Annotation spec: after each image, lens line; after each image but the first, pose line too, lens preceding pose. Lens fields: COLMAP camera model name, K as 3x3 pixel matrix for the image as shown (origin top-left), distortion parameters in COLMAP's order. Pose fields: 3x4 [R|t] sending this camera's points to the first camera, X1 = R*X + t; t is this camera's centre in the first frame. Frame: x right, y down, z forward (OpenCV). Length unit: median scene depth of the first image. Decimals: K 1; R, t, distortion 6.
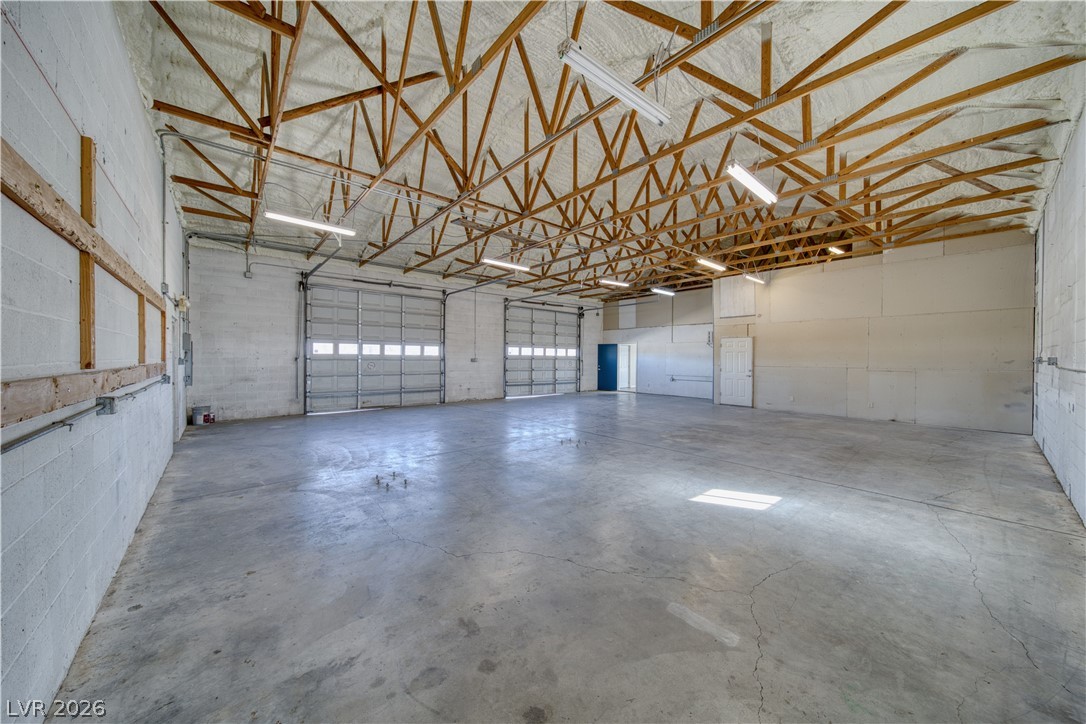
lens RADIAL K [[381.0, 0, 546.4], [0, 381.0, 356.5], [0, 0, 1]] dist [-0.003427, -0.000079]
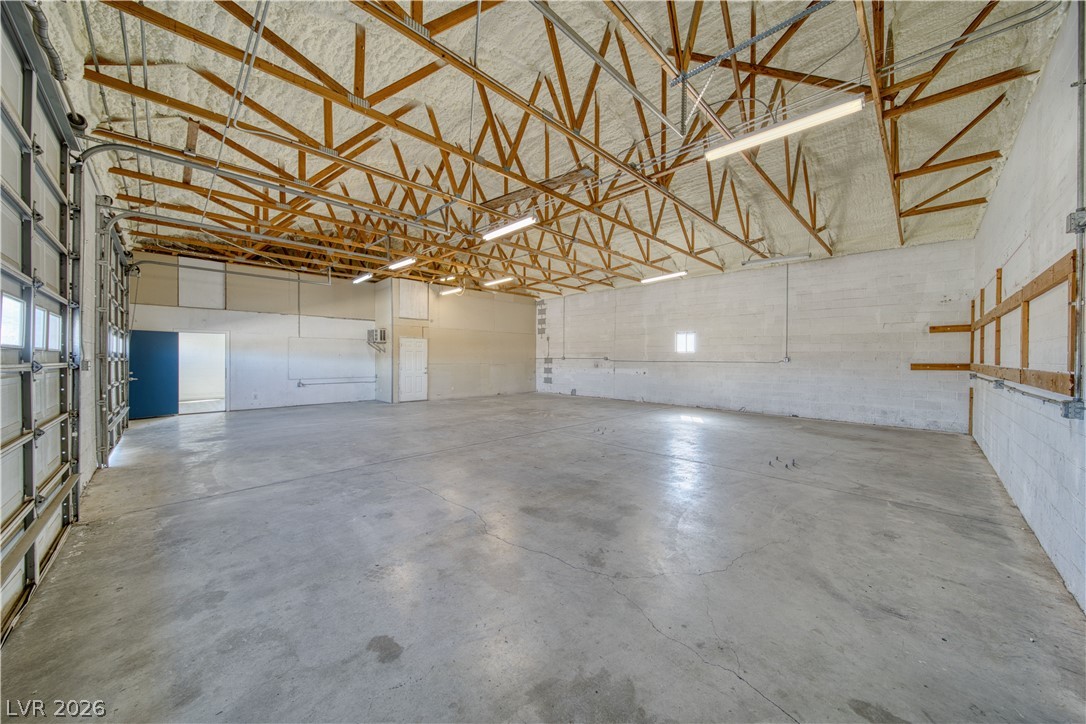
lens RADIAL K [[381.0, 0, 545.9], [0, 381.0, 360.8], [0, 0, 1]] dist [-0.003427, -0.000079]
pose [[-0.071239, -0.013827, 0.997363, -0.605699], [-0.005031, 0.999896, 0.013502, -0.001968], [-0.997447, -0.004056, -0.071302, 0.719831]]
